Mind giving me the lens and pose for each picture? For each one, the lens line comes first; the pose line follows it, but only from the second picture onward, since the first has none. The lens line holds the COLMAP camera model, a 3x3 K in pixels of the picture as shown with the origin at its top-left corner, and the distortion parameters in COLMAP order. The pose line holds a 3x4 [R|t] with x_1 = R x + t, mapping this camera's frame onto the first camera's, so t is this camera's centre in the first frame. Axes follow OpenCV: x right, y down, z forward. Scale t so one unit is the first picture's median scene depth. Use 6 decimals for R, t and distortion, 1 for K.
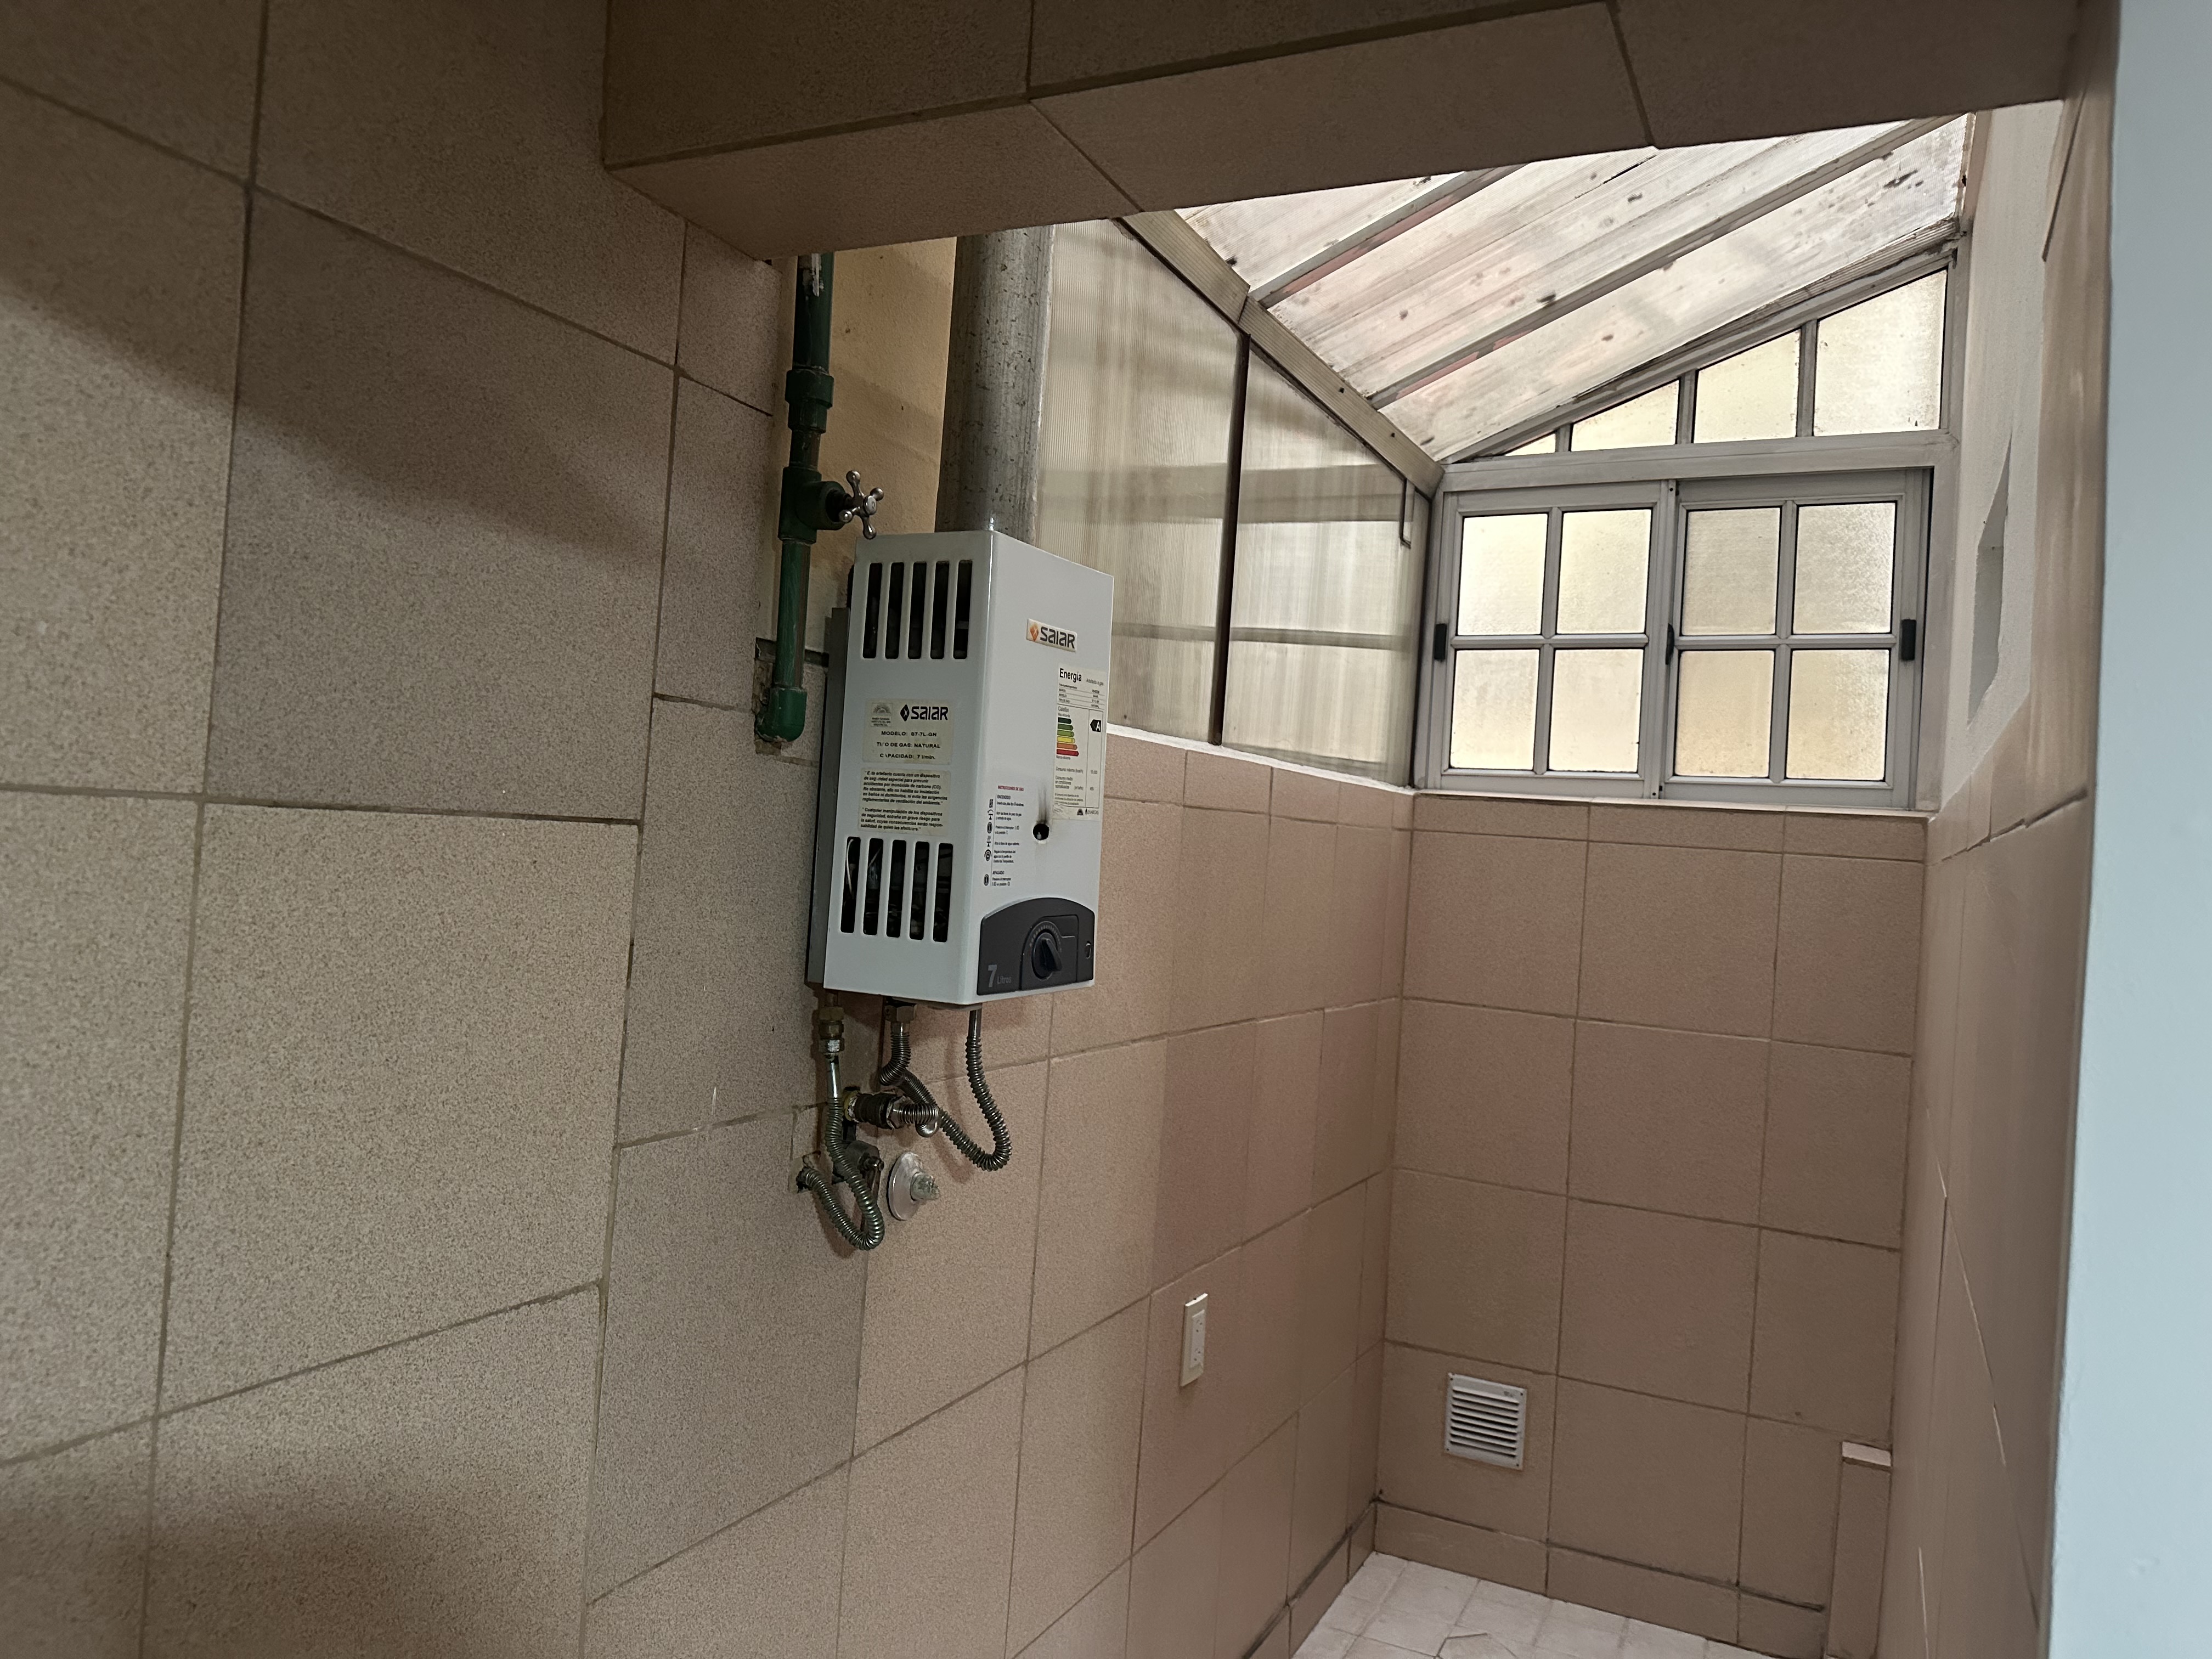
lens RADIAL K [[1562.4, 0, 1106.3], [0, 1562.4, 823.5], [0, 0, 1]] dist [0.069377, -0.104351]
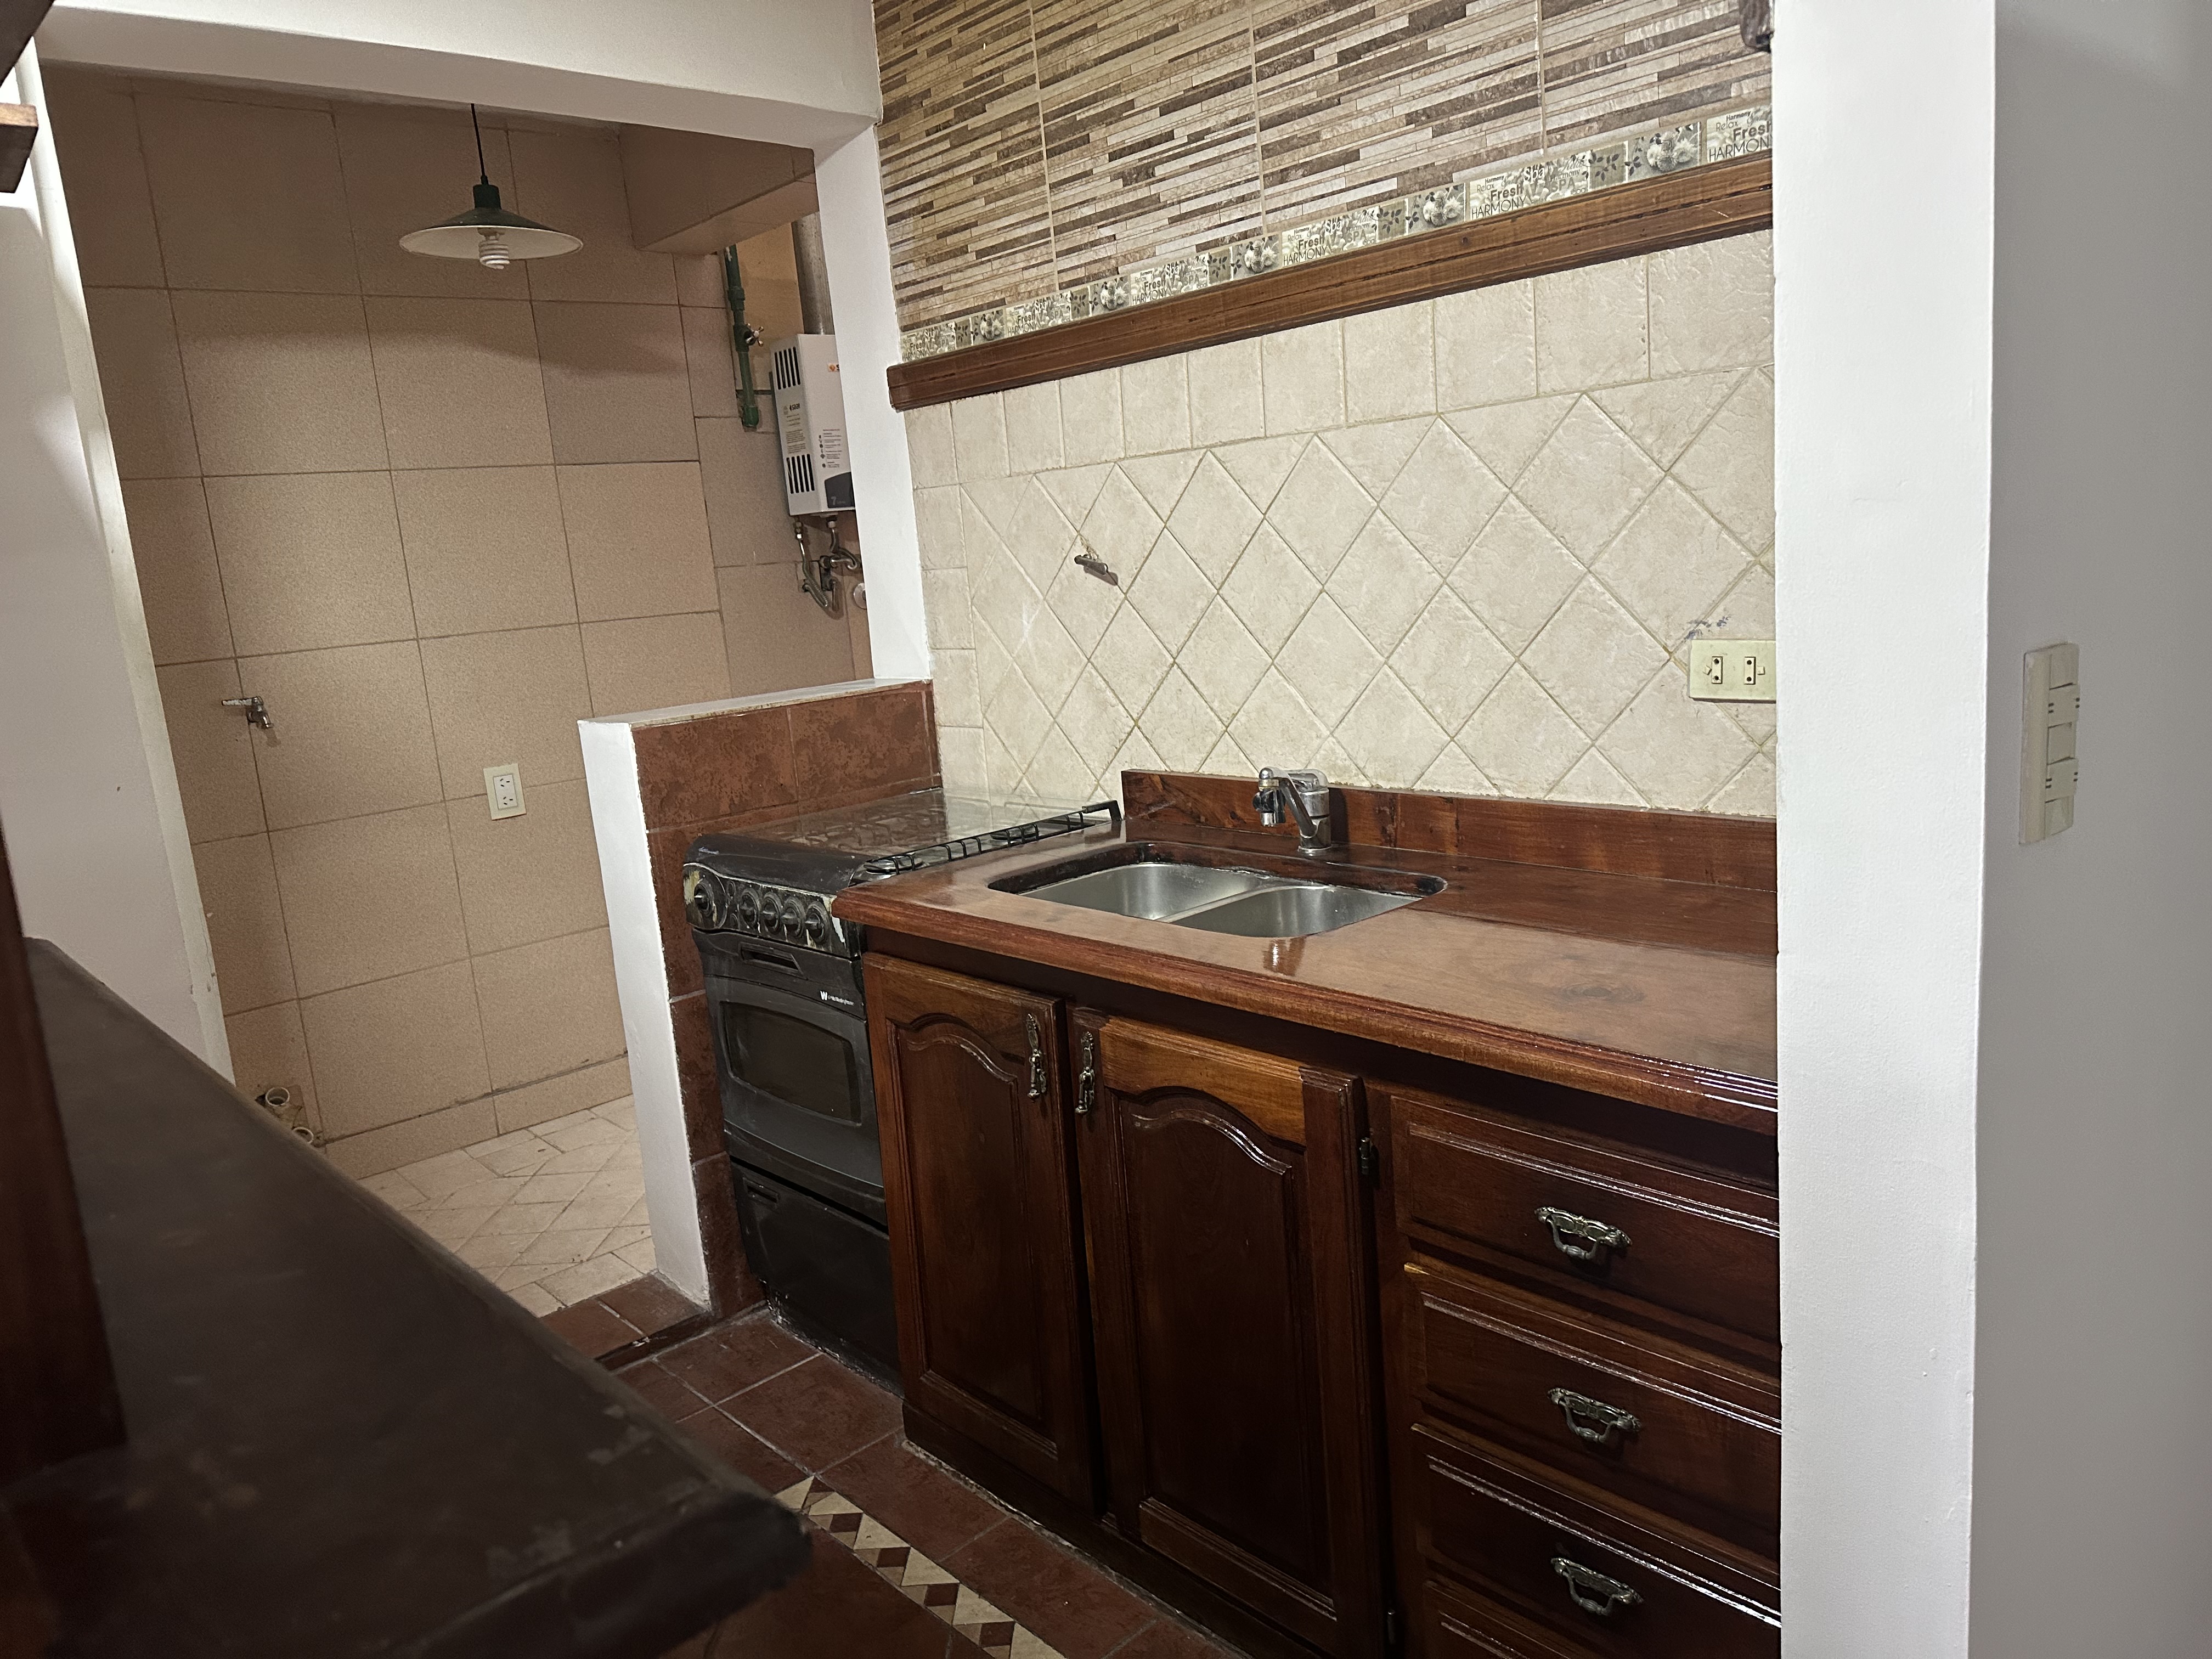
lens RADIAL K [[1562.4, 0, 1110.4], [0, 1562.4, 817.7], [0, 0, 1]] dist [0.069377, -0.104351]
pose [[0.921011, -0.074989, -0.382250, 0.580424], [0.147545, 0.975337, 0.164161, 0.108874], [0.360512, -0.207593, 0.909360, -0.611759]]
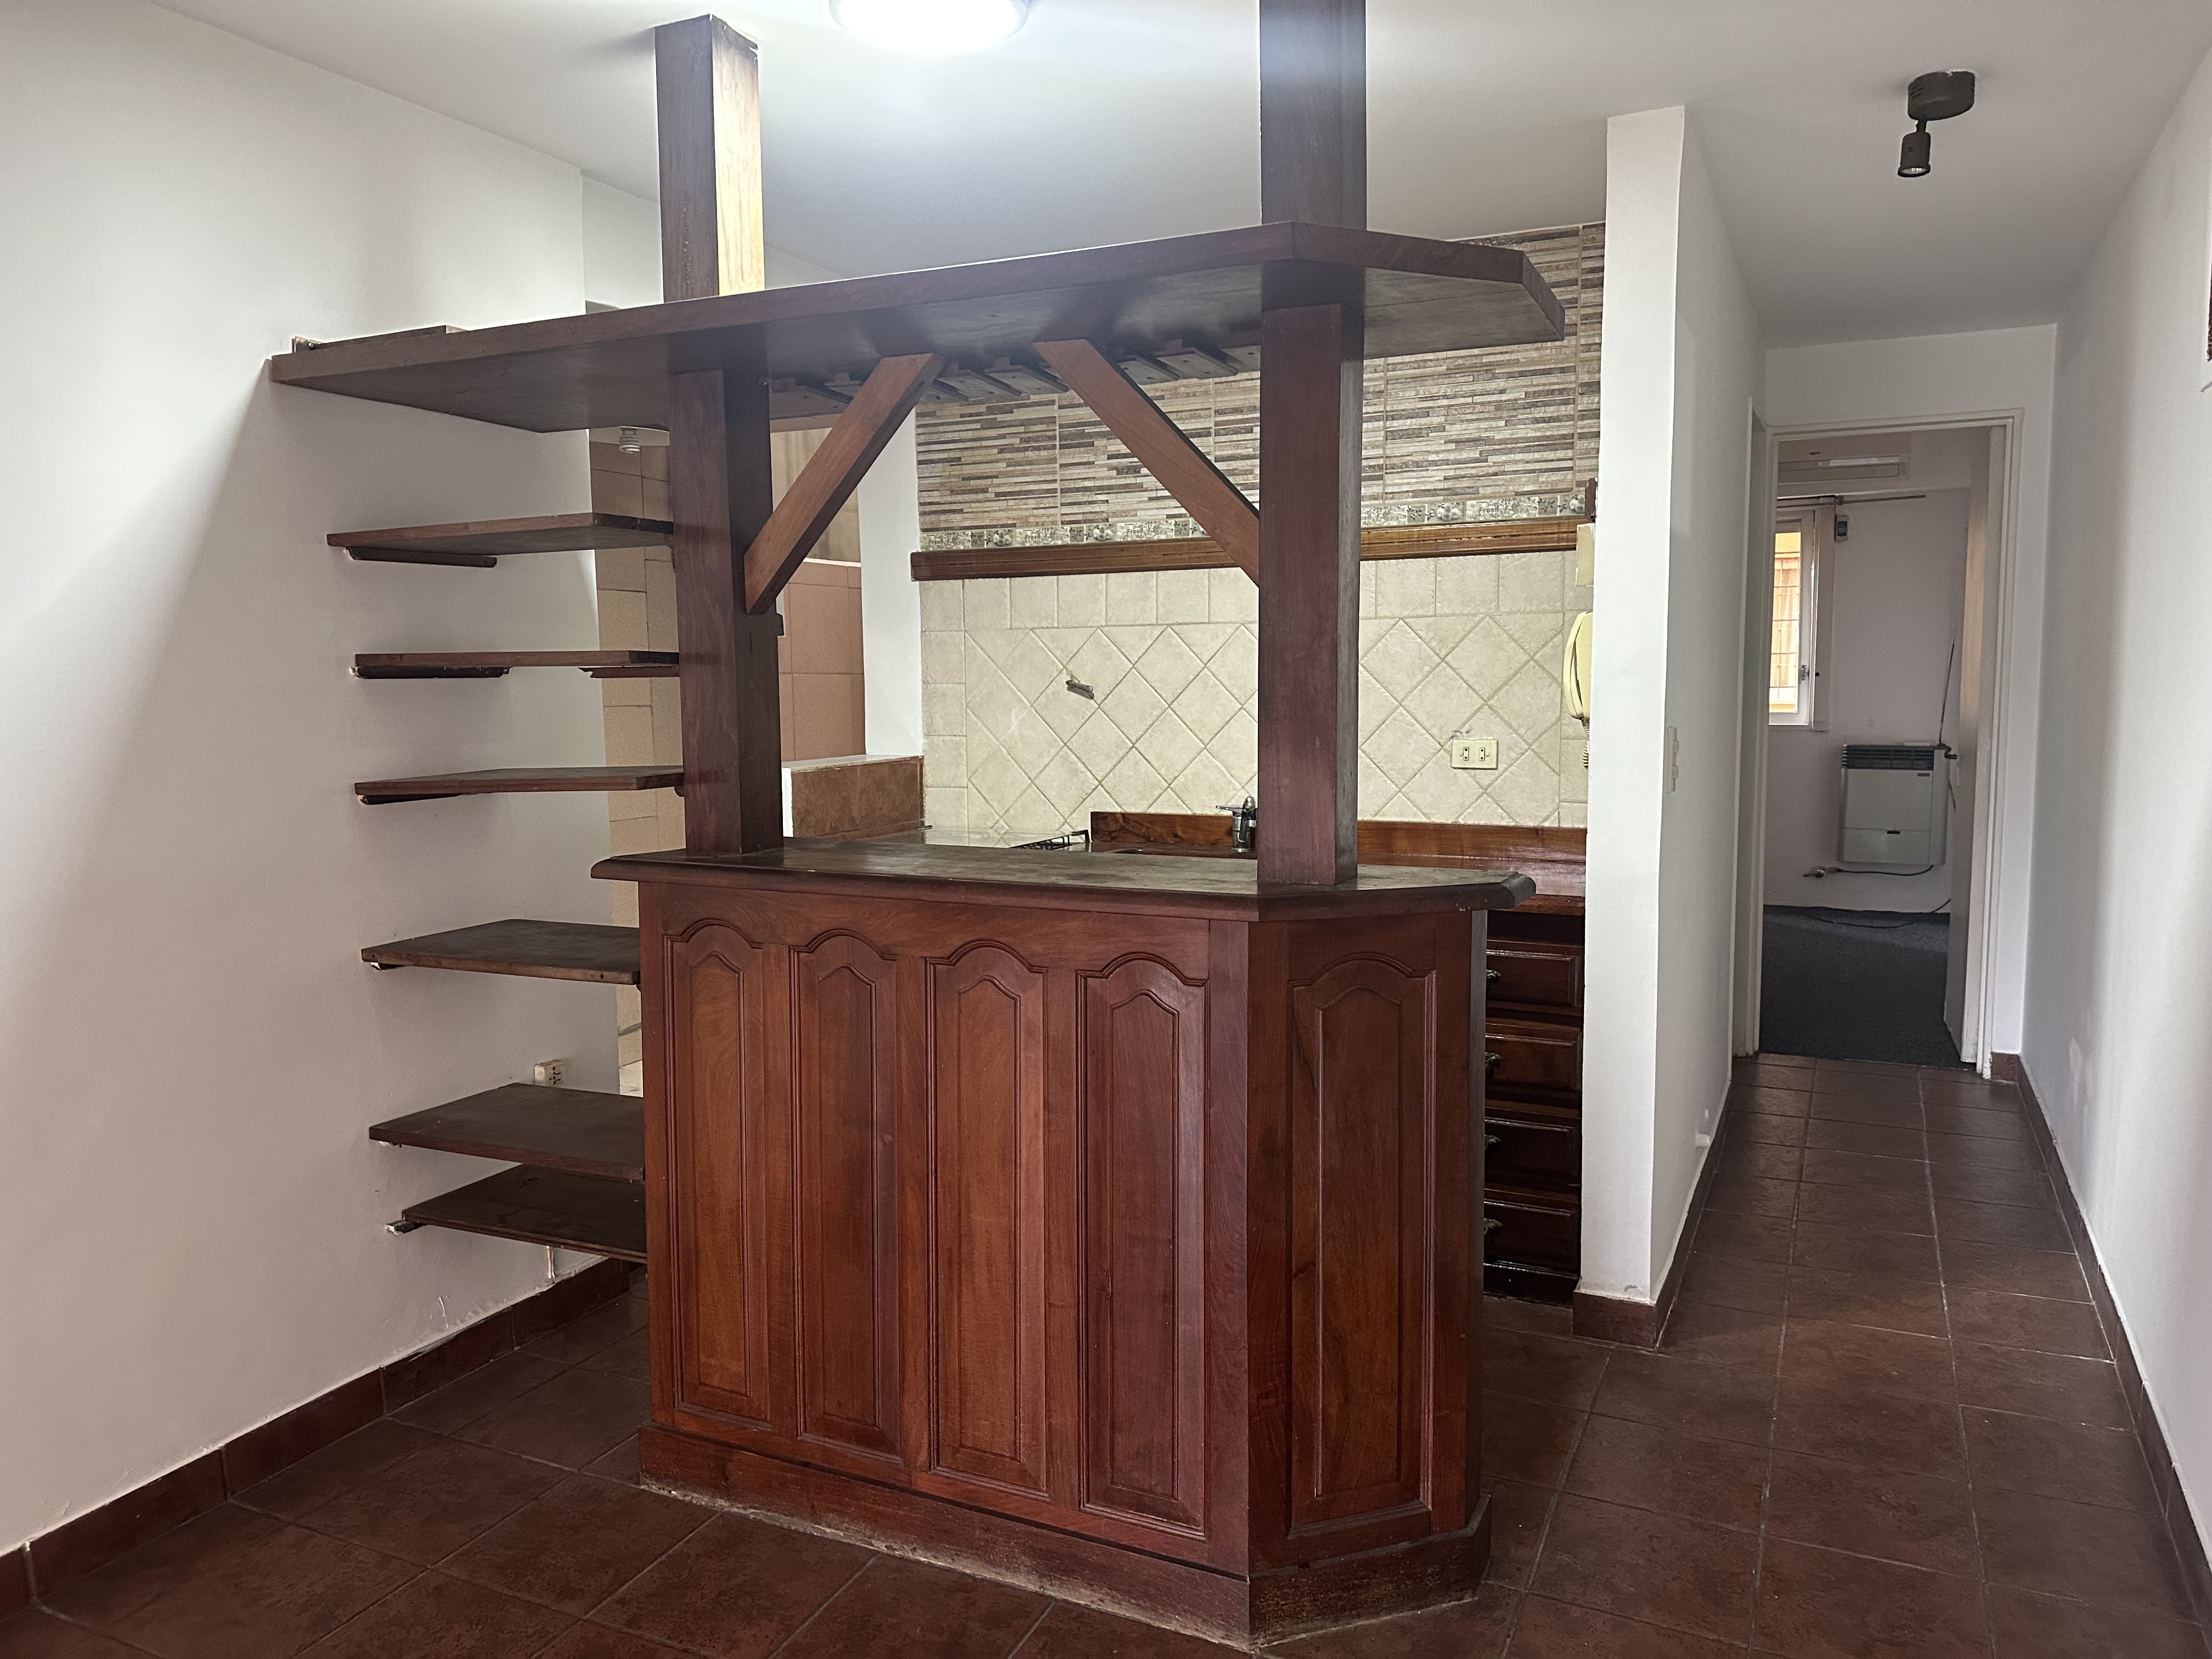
lens RADIAL K [[1562.4, 0, 1087.7], [0, 1562.4, 832.5], [0, 0, 1]] dist [0.069377, -0.104351]
pose [[0.997010, -0.077205, 0.003194, 0.283317], [0.076256, 0.989751, 0.120735, 0.076842], [-0.012483, -0.120131, 0.992680, -1.170641]]
